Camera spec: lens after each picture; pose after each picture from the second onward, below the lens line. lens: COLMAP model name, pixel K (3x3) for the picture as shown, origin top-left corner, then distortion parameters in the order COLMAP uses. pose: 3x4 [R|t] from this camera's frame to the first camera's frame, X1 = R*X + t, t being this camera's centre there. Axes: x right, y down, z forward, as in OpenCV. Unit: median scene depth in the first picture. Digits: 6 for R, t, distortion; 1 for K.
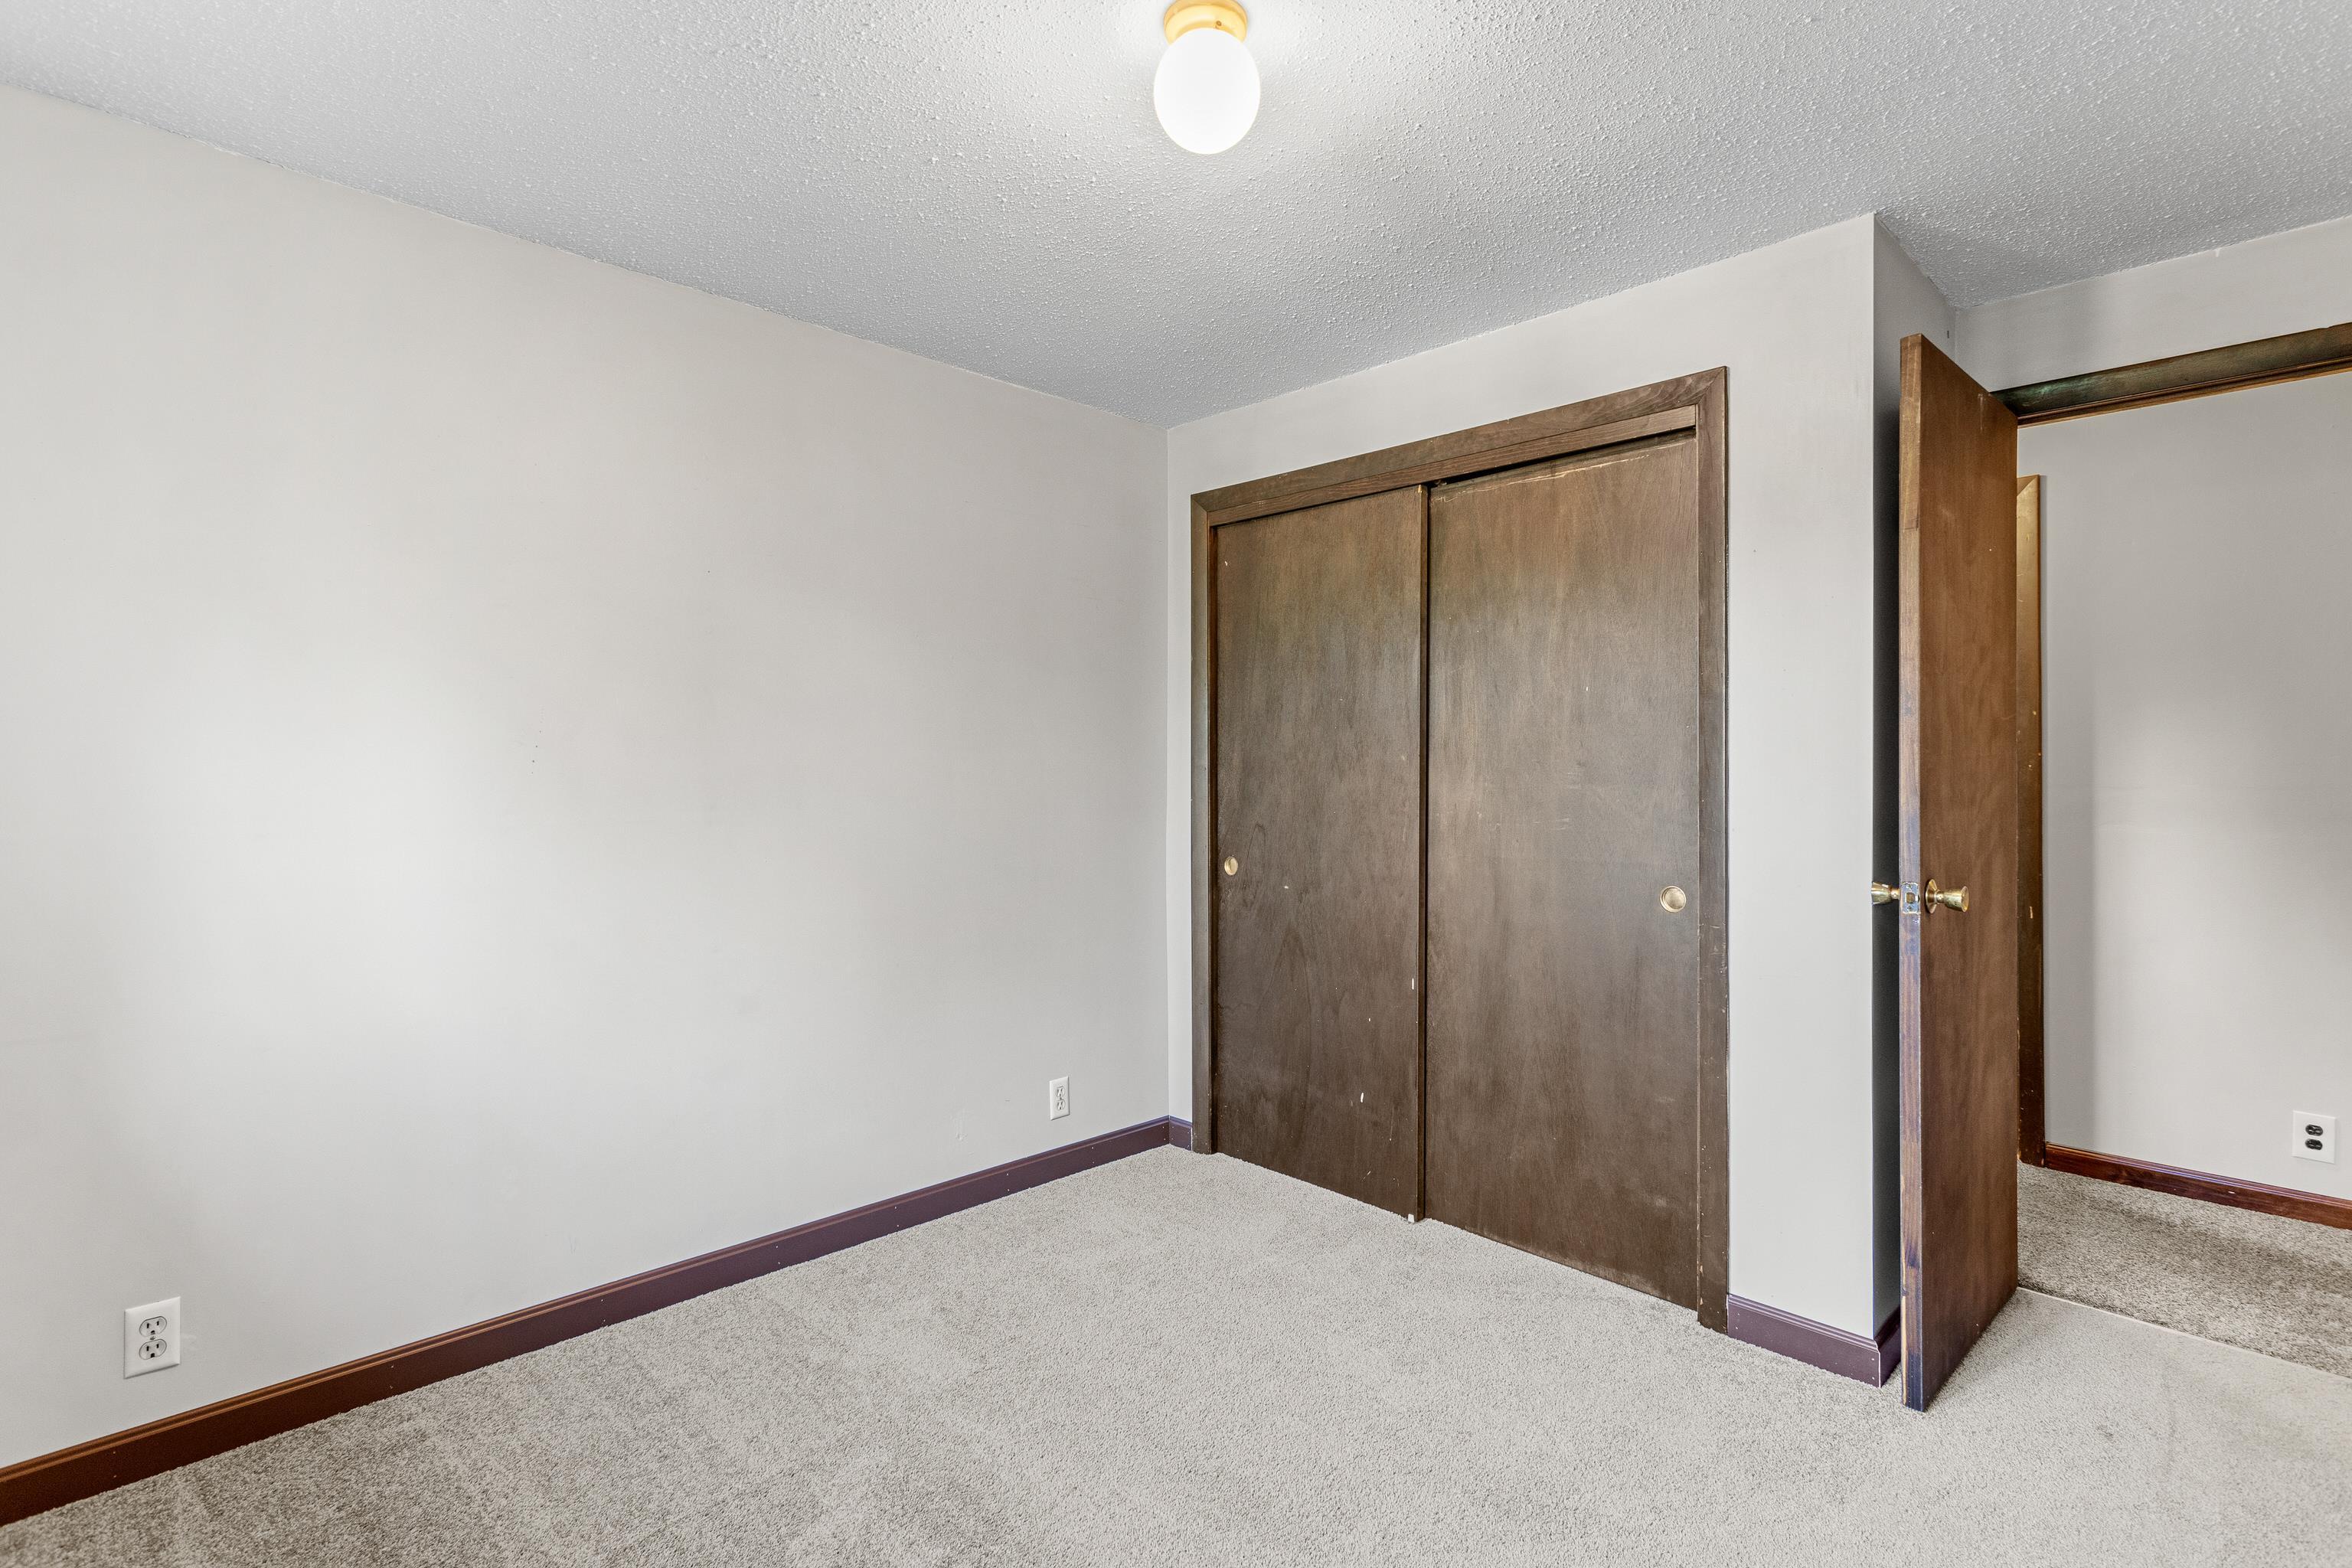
lens RADIAL K [[1145.2, 0, 1181.1], [0, 1145.2, 754.9], [0, 0, 1]] dist [-0.040896, 0.028342]
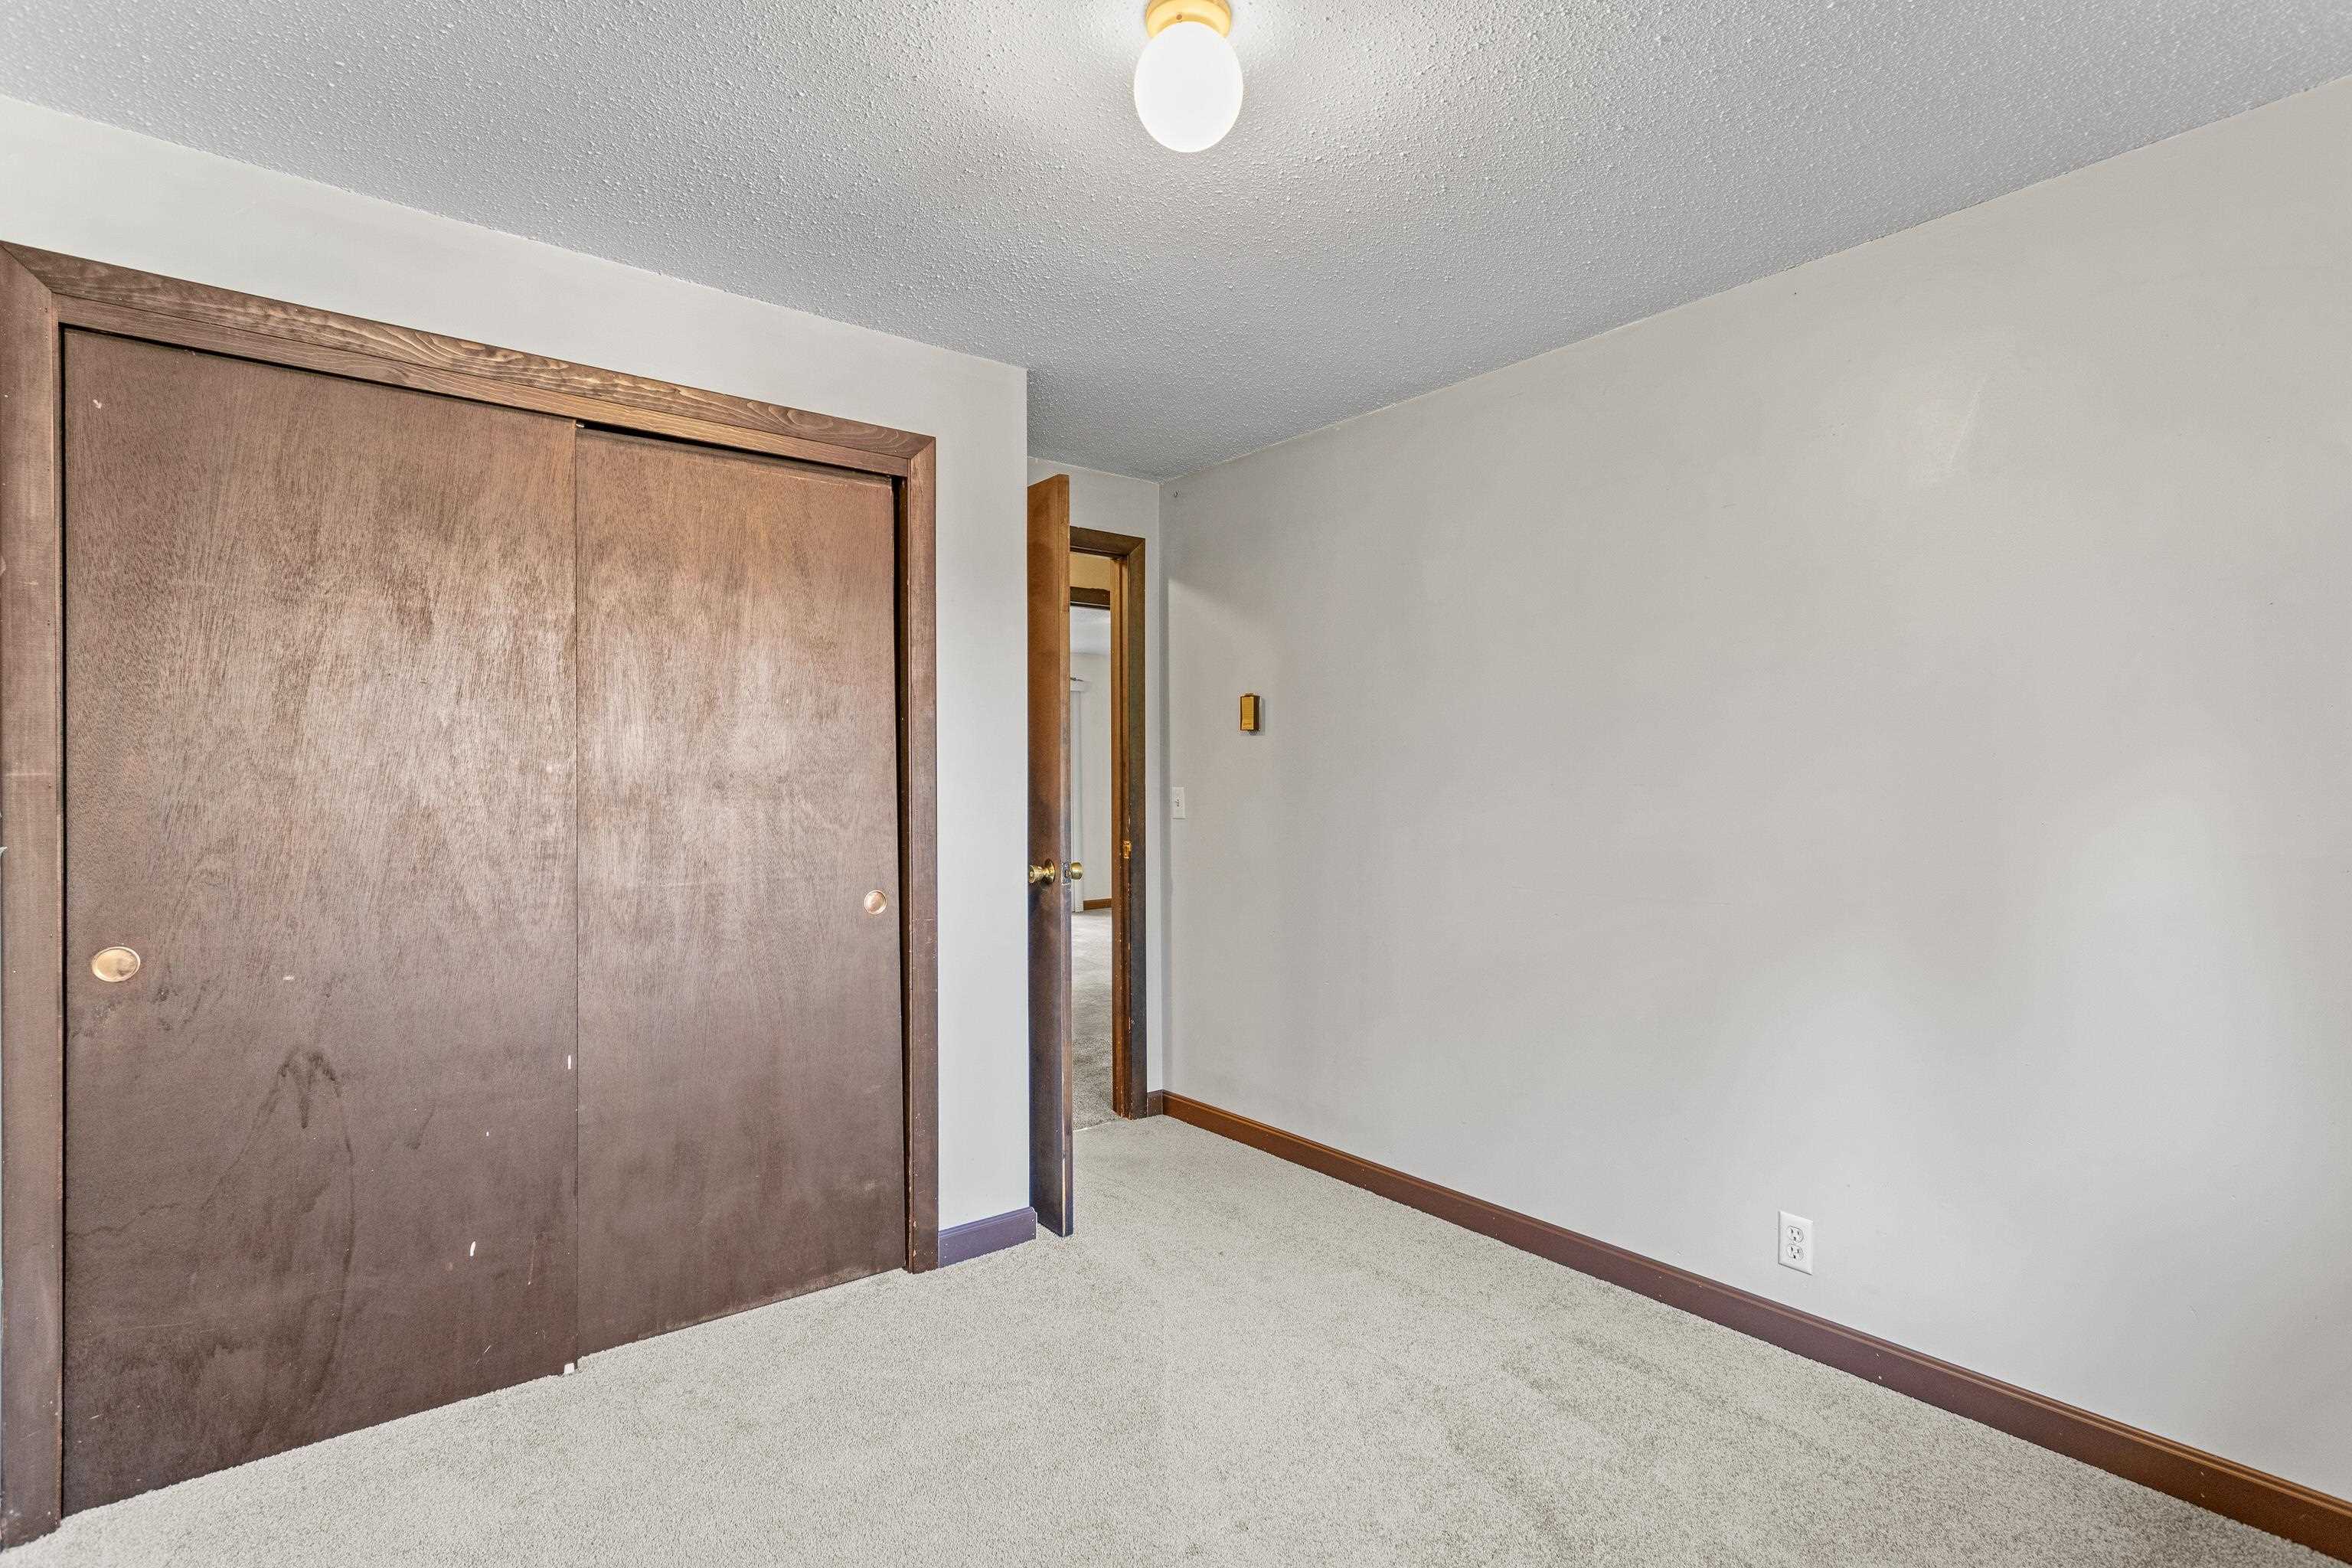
lens RADIAL K [[1147.0, 0, 1178.1], [0, 1147.0, 774.9], [0, 0, 1]] dist [-0.003099, -0.000522]
pose [[0.067315, 0.003247, 0.997726, -0.609387], [-0.007278, 0.999970, -0.002764, 0.005141], [-0.997705, -0.007076, 0.067337, 0.603984]]
